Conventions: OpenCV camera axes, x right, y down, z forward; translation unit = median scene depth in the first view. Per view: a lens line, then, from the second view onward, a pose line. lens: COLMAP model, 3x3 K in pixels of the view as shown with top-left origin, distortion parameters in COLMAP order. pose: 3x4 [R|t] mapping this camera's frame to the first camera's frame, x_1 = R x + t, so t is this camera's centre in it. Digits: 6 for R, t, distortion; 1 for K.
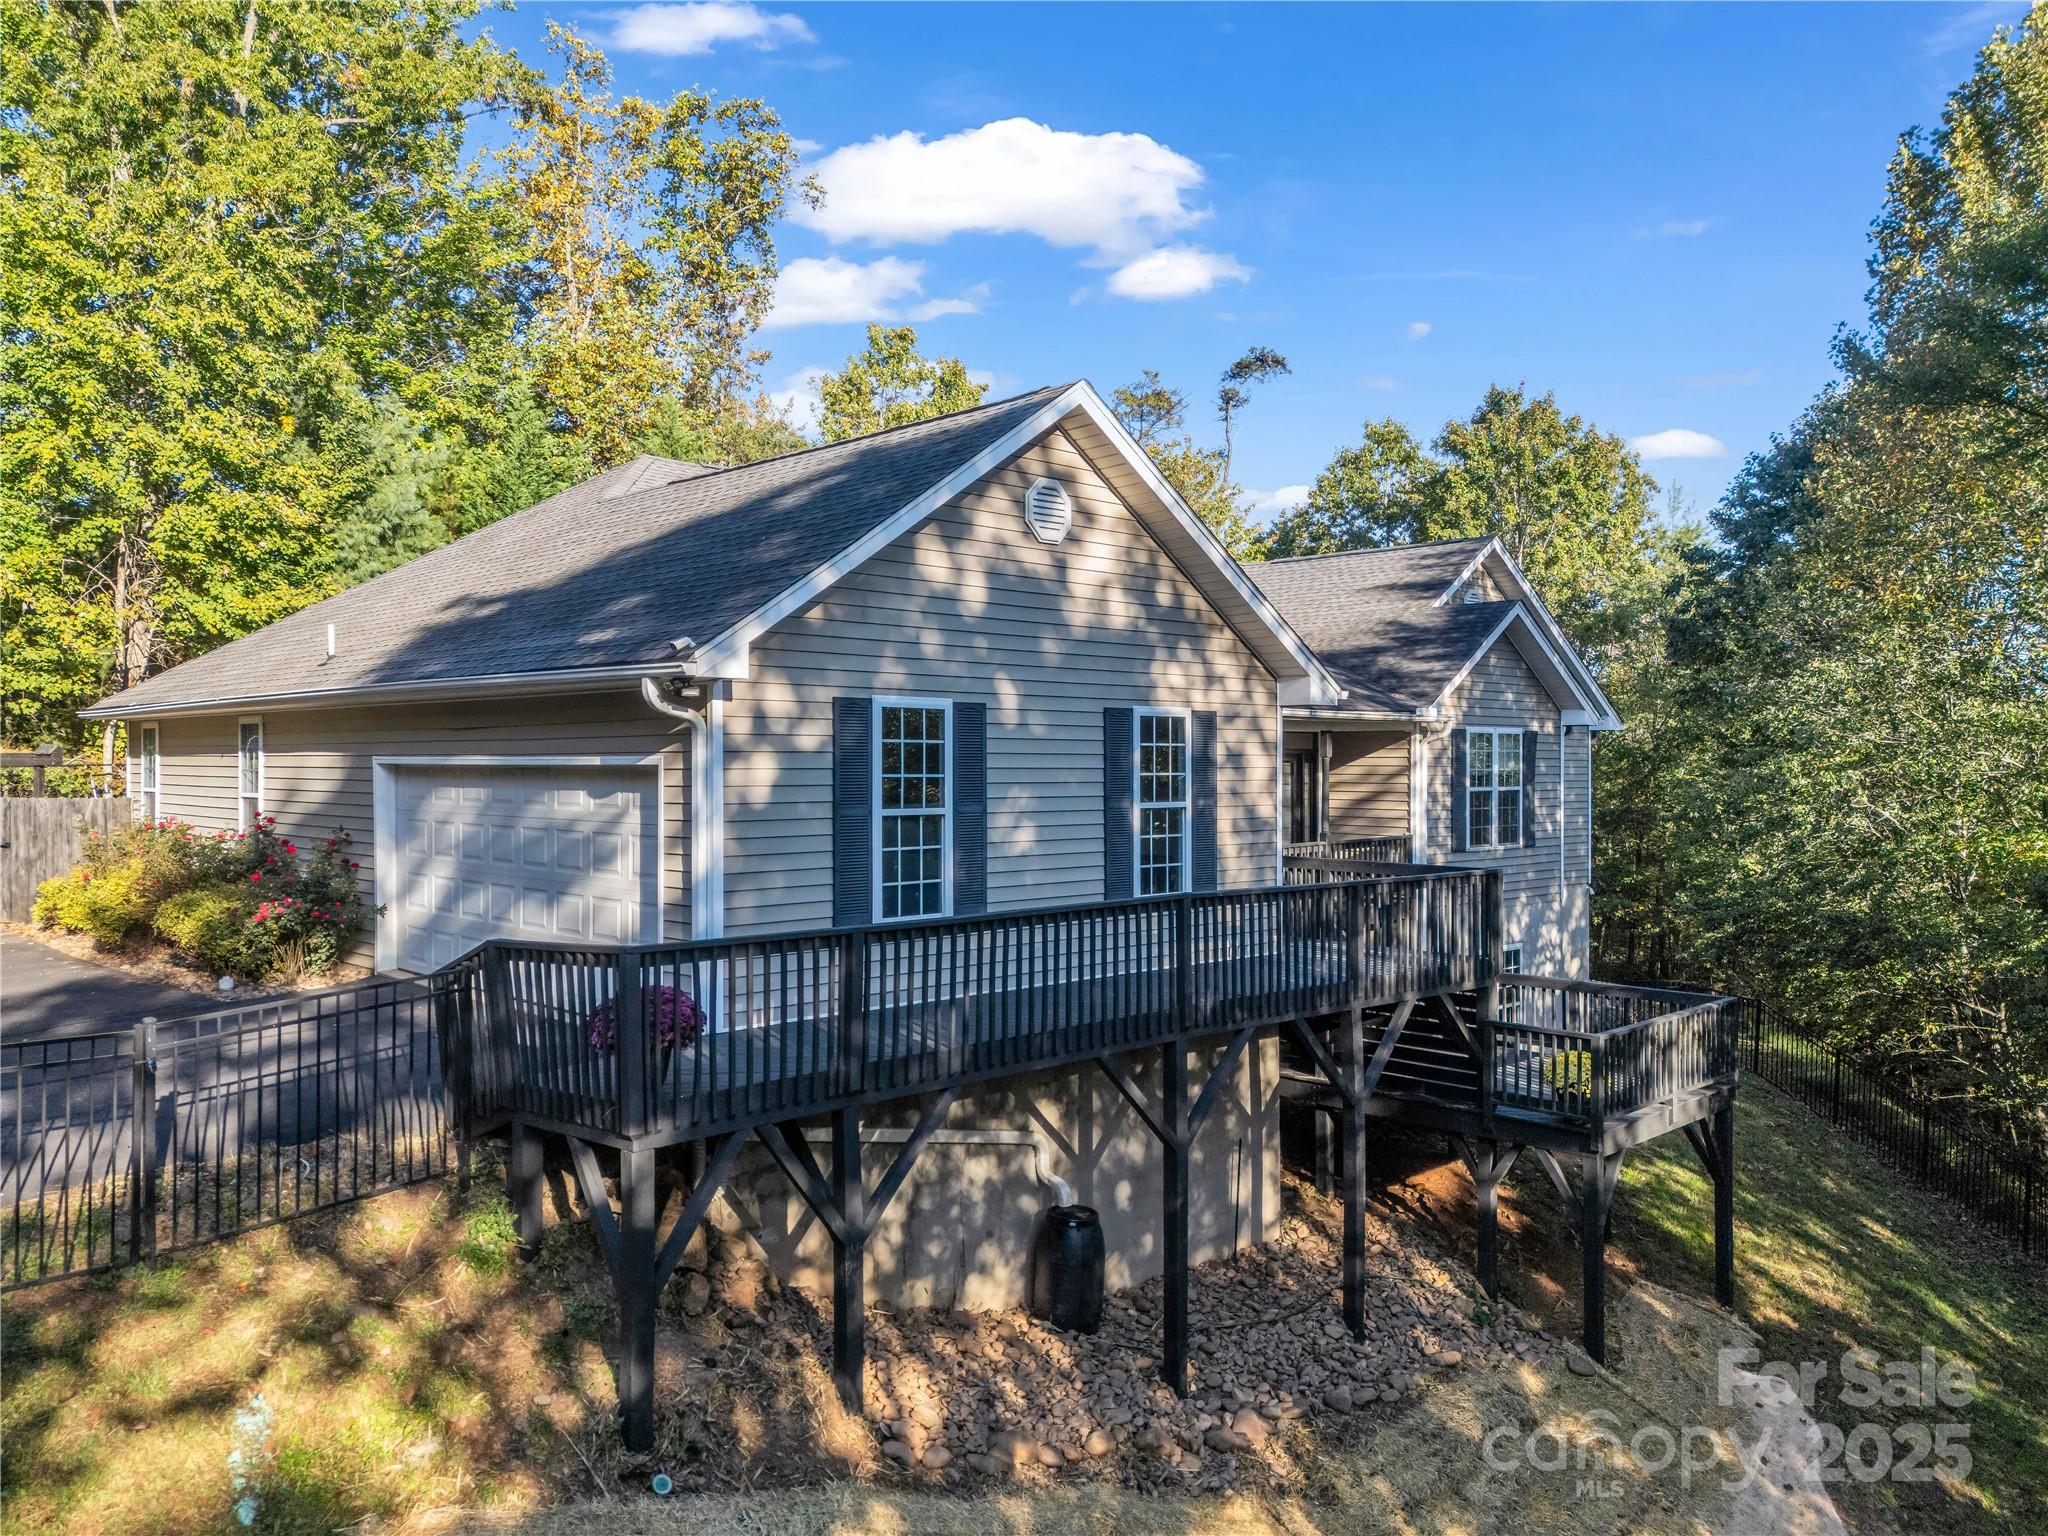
lens RADIAL K [[1417.4, 0, 1034.8], [0, 1417.4, 767.4], [0, 0, 1]] dist [0.001282, -0.003202]
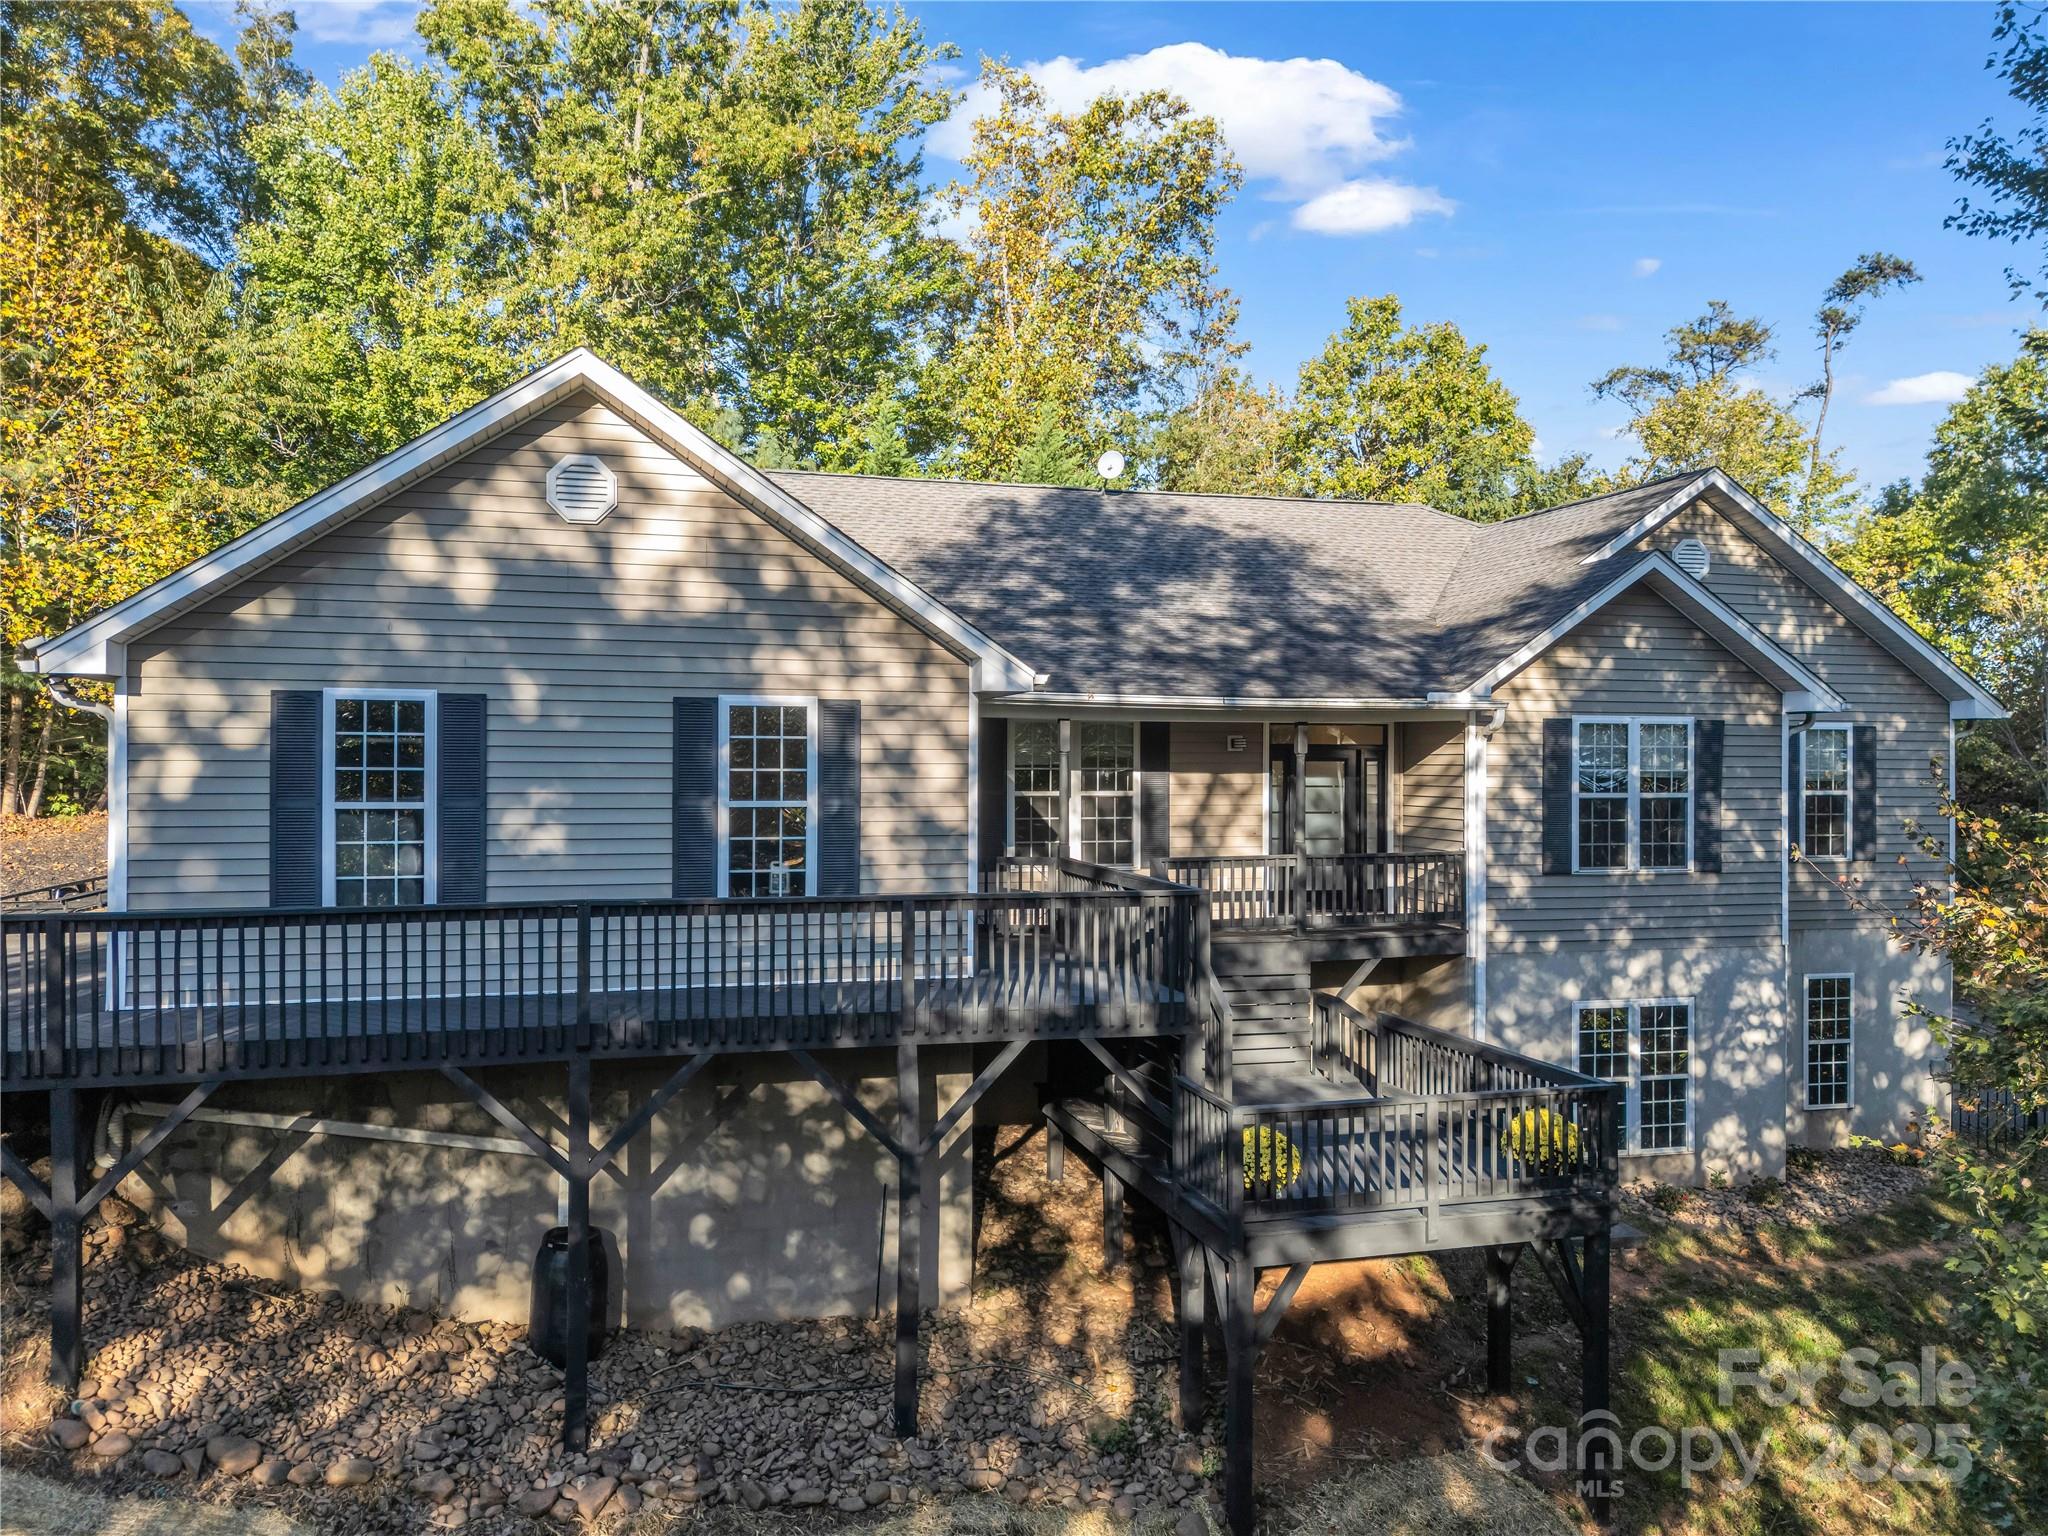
lens RADIAL K [[1417.4, 0, 1034.8], [0, 1417.4, 767.4], [0, 0, 1]] dist [0.001282, -0.003202]
pose [[0.895693, 0.002877, -0.444664, 0.665330], [-0.004313, 0.999988, -0.002217, 0.004340], [0.444652, 0.003904, 0.895695, 0.275788]]
